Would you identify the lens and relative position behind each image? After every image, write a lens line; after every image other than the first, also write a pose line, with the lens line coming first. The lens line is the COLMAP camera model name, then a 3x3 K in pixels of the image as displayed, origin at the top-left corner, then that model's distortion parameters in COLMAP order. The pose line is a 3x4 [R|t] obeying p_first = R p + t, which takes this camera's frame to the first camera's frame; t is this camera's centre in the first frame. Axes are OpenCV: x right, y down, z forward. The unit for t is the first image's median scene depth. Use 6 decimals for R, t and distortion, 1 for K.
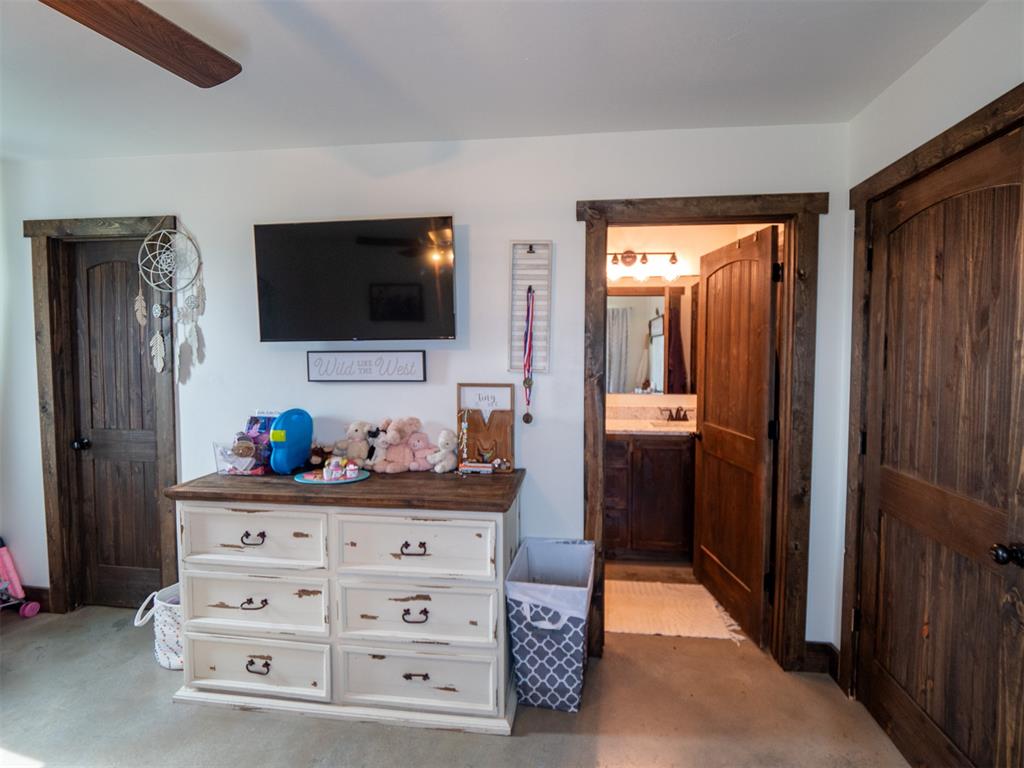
lens RADIAL K [[513.1, 0, 510.5], [0, 513.1, 366.7], [0, 0, 1]] dist [-0.013817, 0.001371]
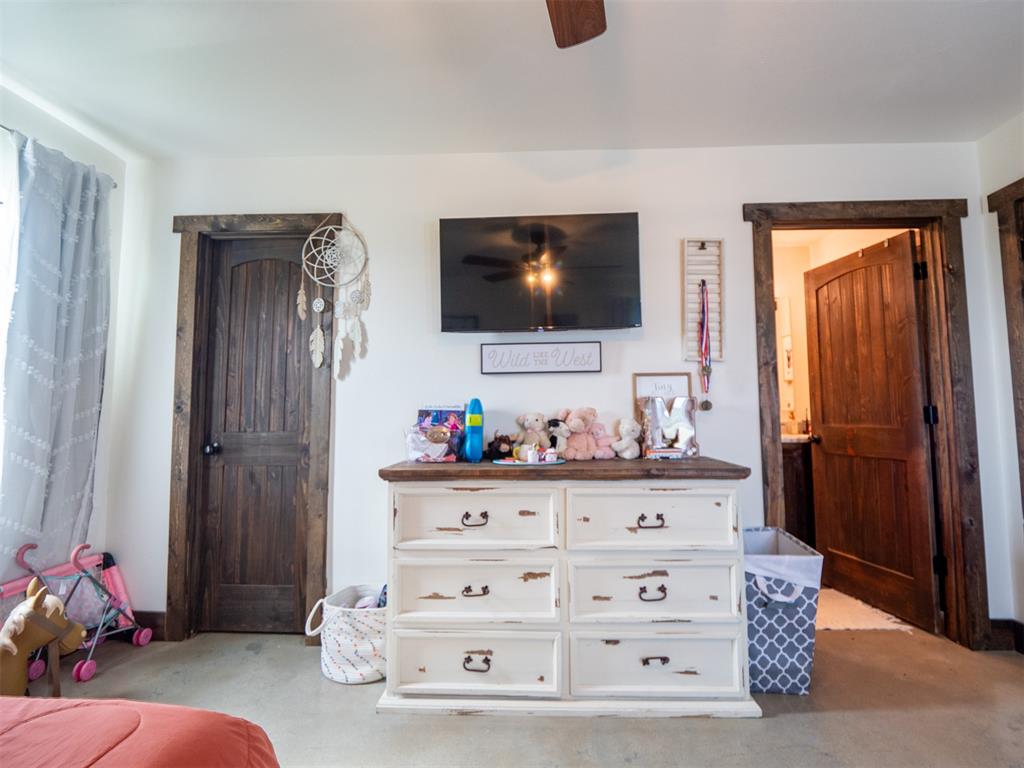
lens RADIAL K [[513.1, 0, 510.5], [0, 513.1, 366.7], [0, 0, 1]] dist [-0.013817, 0.001371]
pose [[0.996506, 0.000875, 0.083522, -0.451189], [0.009867, 0.991712, -0.128104, 0.153855], [-0.082942, 0.128481, 0.988237, 0.008584]]
